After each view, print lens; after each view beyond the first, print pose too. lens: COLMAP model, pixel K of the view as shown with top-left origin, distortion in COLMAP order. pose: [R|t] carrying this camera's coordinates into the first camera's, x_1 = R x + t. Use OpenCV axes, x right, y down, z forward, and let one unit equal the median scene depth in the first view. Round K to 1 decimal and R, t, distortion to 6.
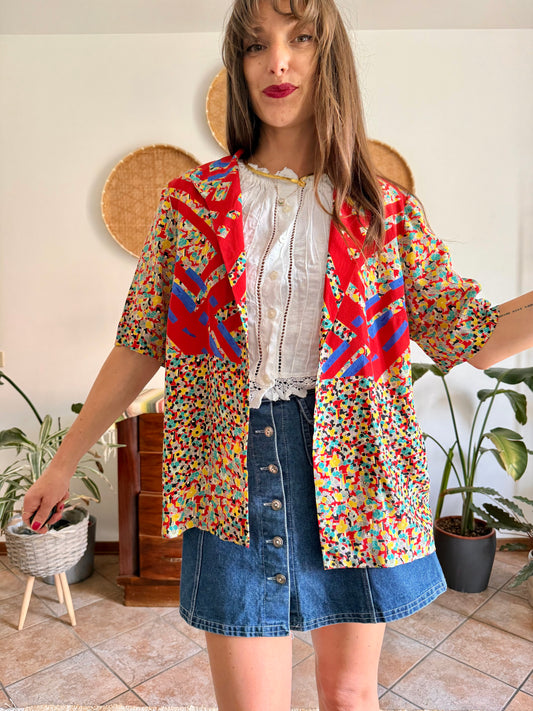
lens RADIAL K [[526.6, 0, 267.1], [0, 526.6, 351.1], [0, 0, 1]] dist [-0.012192, -0.003539]
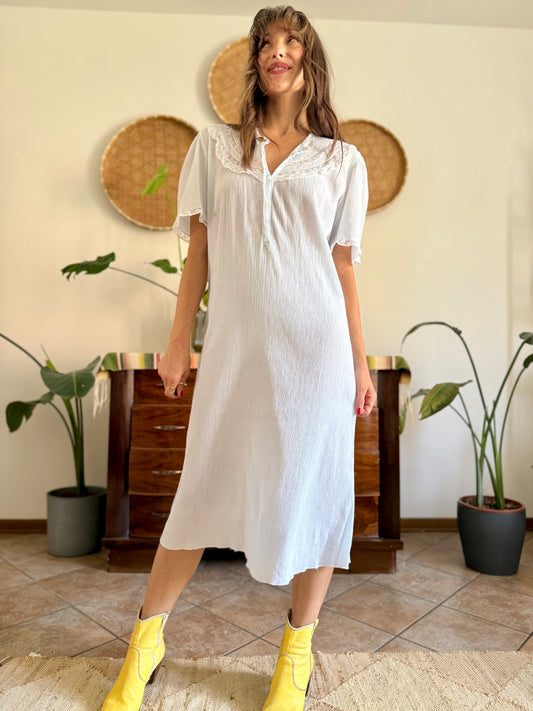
lens RADIAL K [[530.5, 0, 271.8], [0, 530.5, 346.0], [0, 0, 1]] dist [-0.011023, -0.001545]
pose [[0.998356, 0.022691, 0.052631, -0.044268], [-0.017536, 0.995185, -0.096434, 0.183759], [-0.054566, 0.095353, 0.993947, 0.014612]]
